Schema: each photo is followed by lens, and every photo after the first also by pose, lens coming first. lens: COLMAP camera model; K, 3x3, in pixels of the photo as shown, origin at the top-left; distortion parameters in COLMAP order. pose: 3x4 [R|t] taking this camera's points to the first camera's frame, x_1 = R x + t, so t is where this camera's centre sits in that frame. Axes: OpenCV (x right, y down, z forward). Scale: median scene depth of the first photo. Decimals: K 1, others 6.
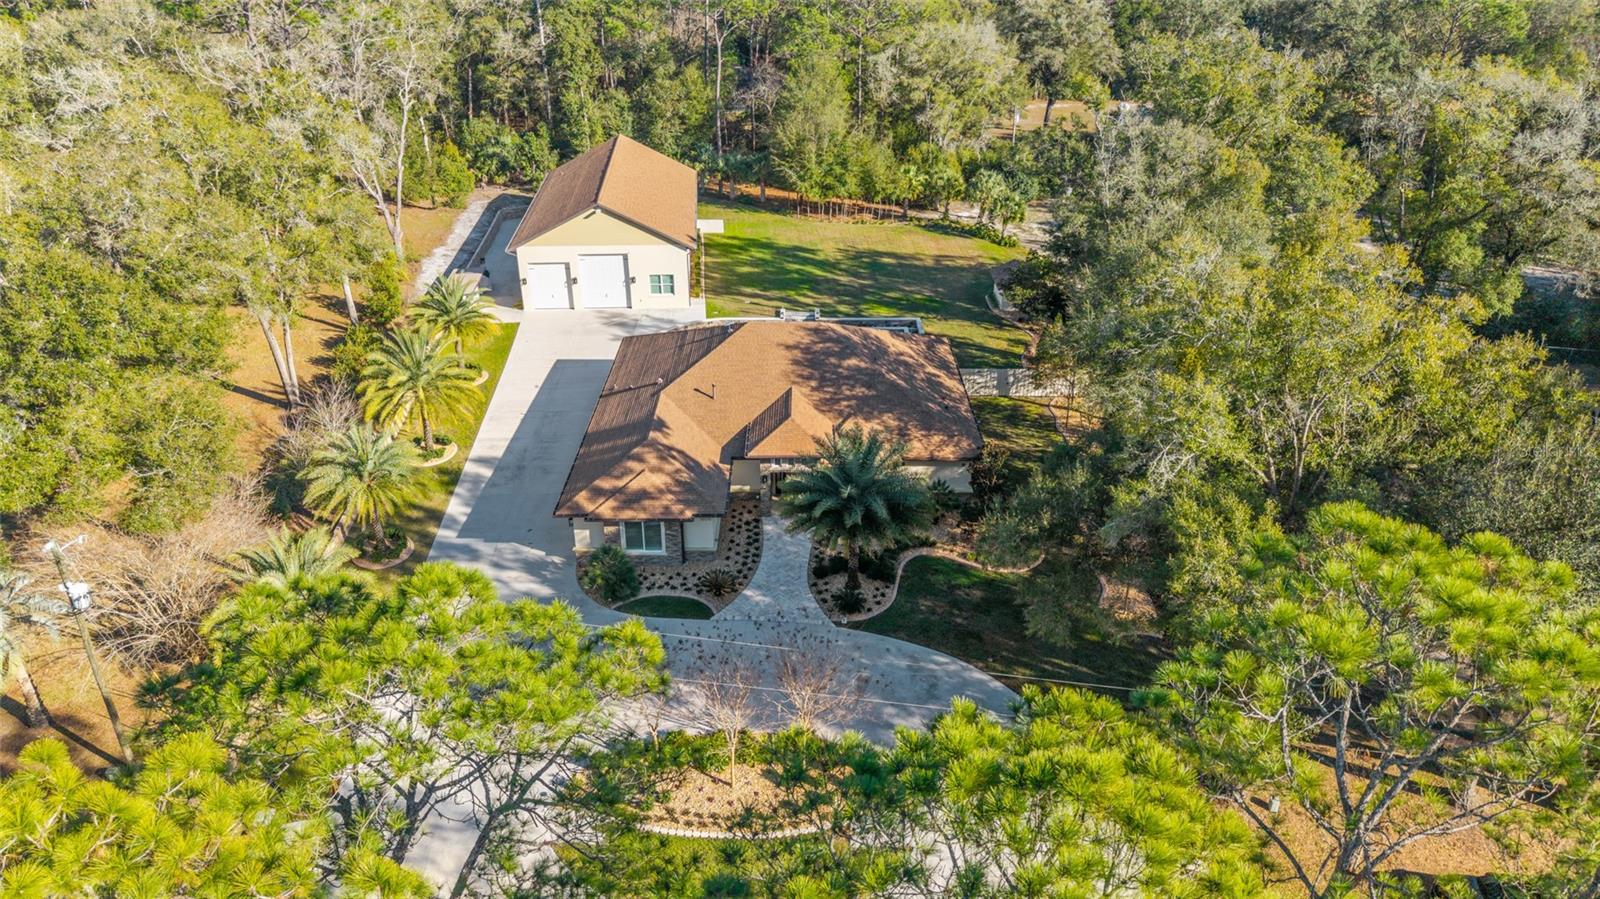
lens RADIAL K [[1126.6, 0, 808.3], [0, 1126.6, 457.2], [0, 0, 1]] dist [0.053659, 0.001337]
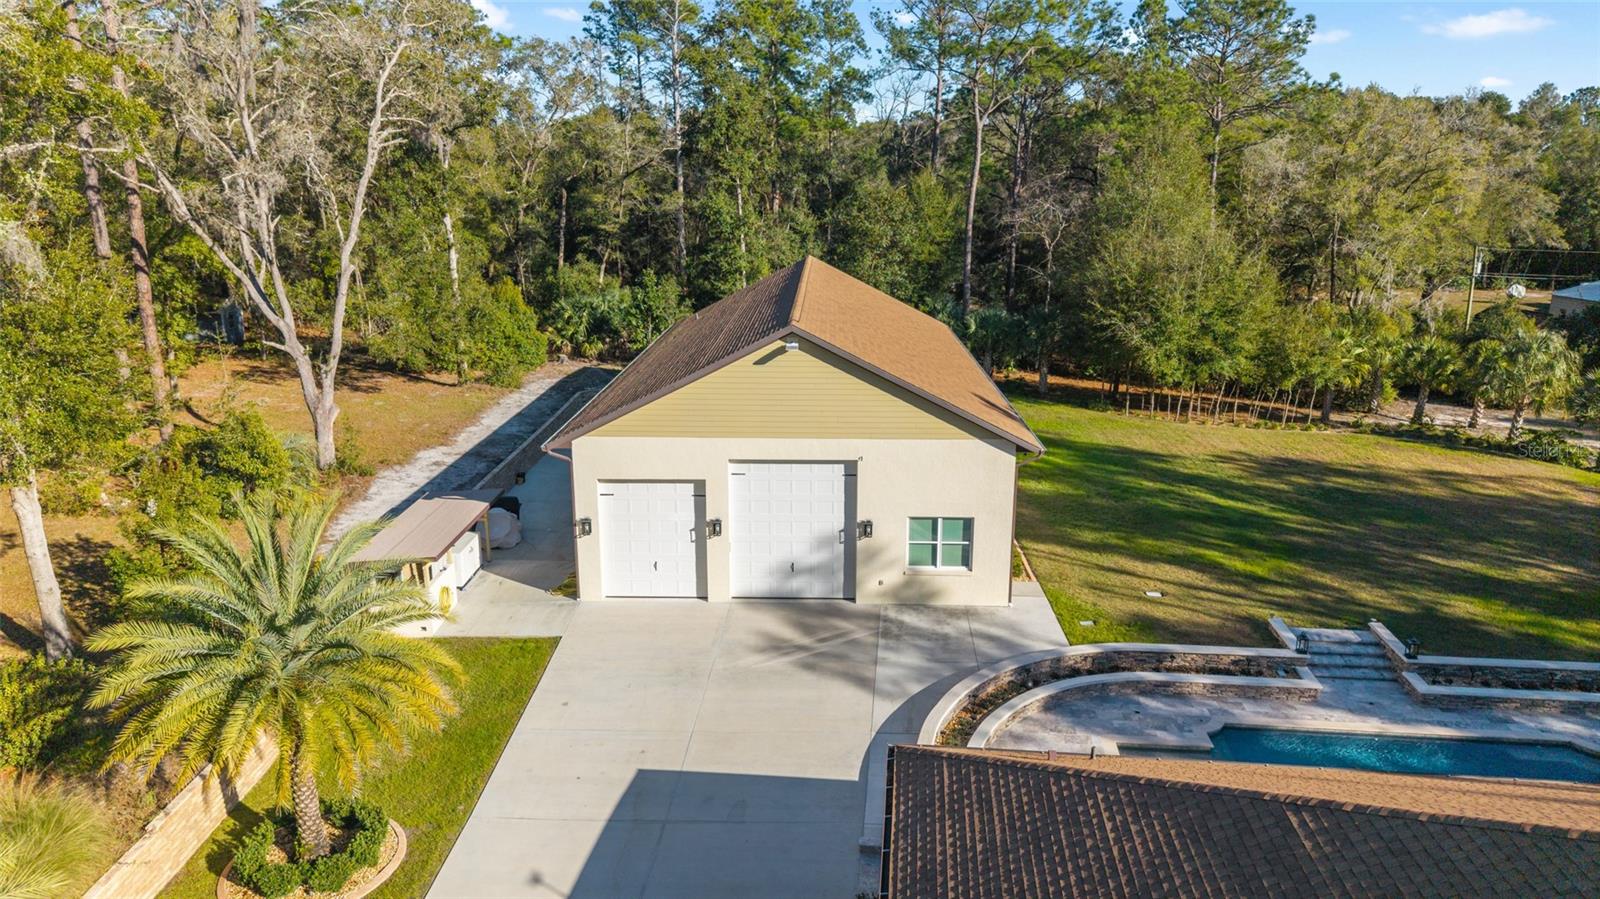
lens RADIAL K [[1126.6, 0, 808.3], [0, 1126.6, 457.2], [0, 0, 1]] dist [0.053659, 0.001337]
pose [[0.994509, 0.022113, -0.102283, -0.107831], [-0.043136, 0.977142, -0.208167, -0.079502], [0.095342, 0.211436, 0.972730, 0.492537]]
